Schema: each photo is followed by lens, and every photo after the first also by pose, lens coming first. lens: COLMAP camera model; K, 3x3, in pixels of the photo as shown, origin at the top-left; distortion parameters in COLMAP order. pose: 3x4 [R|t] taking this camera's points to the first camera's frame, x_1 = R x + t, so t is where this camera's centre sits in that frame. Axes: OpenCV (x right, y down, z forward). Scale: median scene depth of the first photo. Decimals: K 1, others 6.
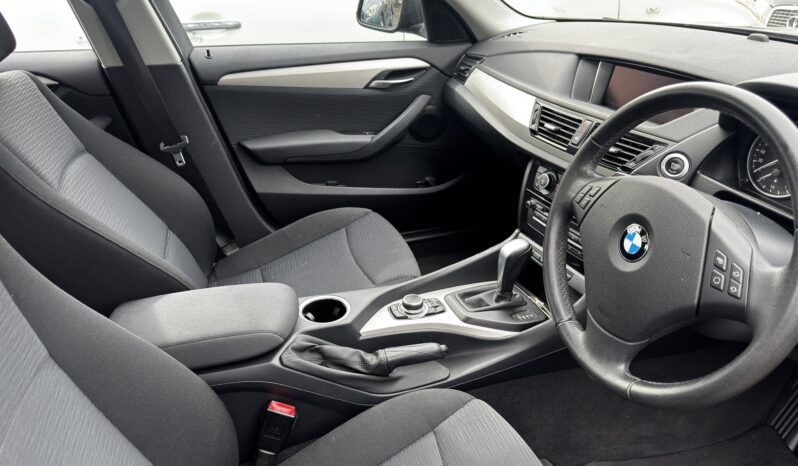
lens RADIAL K [[554.3, 0, 398.5], [0, 554.3, 213.8], [0, 0, 1]] dist [0.064558, -0.002365]
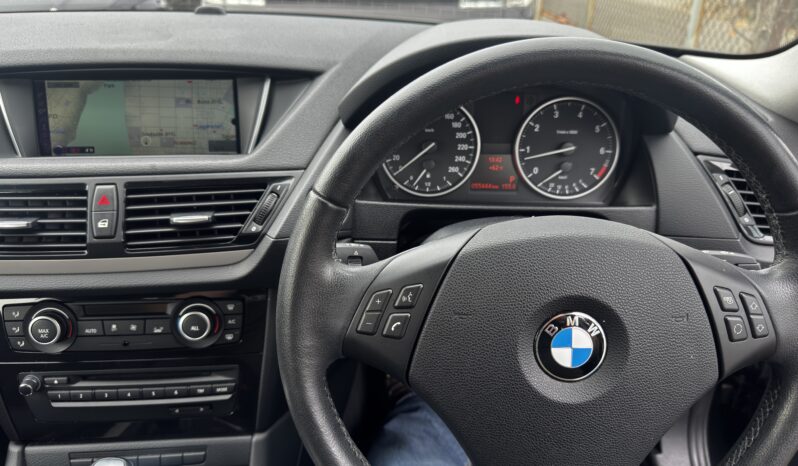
lens RADIAL K [[554.3, 0, 398.5], [0, 554.3, 213.8], [0, 0, 1]] dist [0.064558, -0.002365]
pose [[0.335484, -0.366690, 0.867749, -0.039202], [0.394468, 0.891170, 0.224079, -0.174632], [-0.855480, 0.267124, 0.443621, 0.612282]]
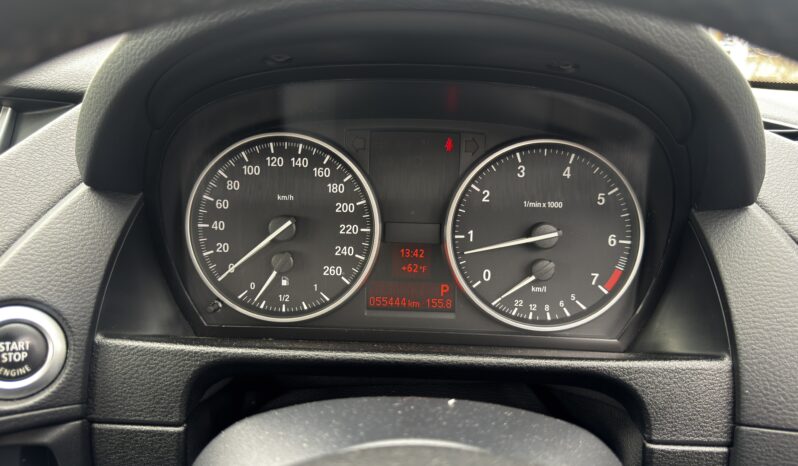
lens RADIAL K [[554.3, 0, 398.5], [0, 554.3, 213.8], [0, 0, 1]] dist [0.064558, -0.002365]
pose [[0.369909, -0.243529, 0.896583, 0.290345], [0.388793, 0.917047, 0.088680, -0.094338], [-0.843805, 0.315781, 0.433907, 0.636049]]
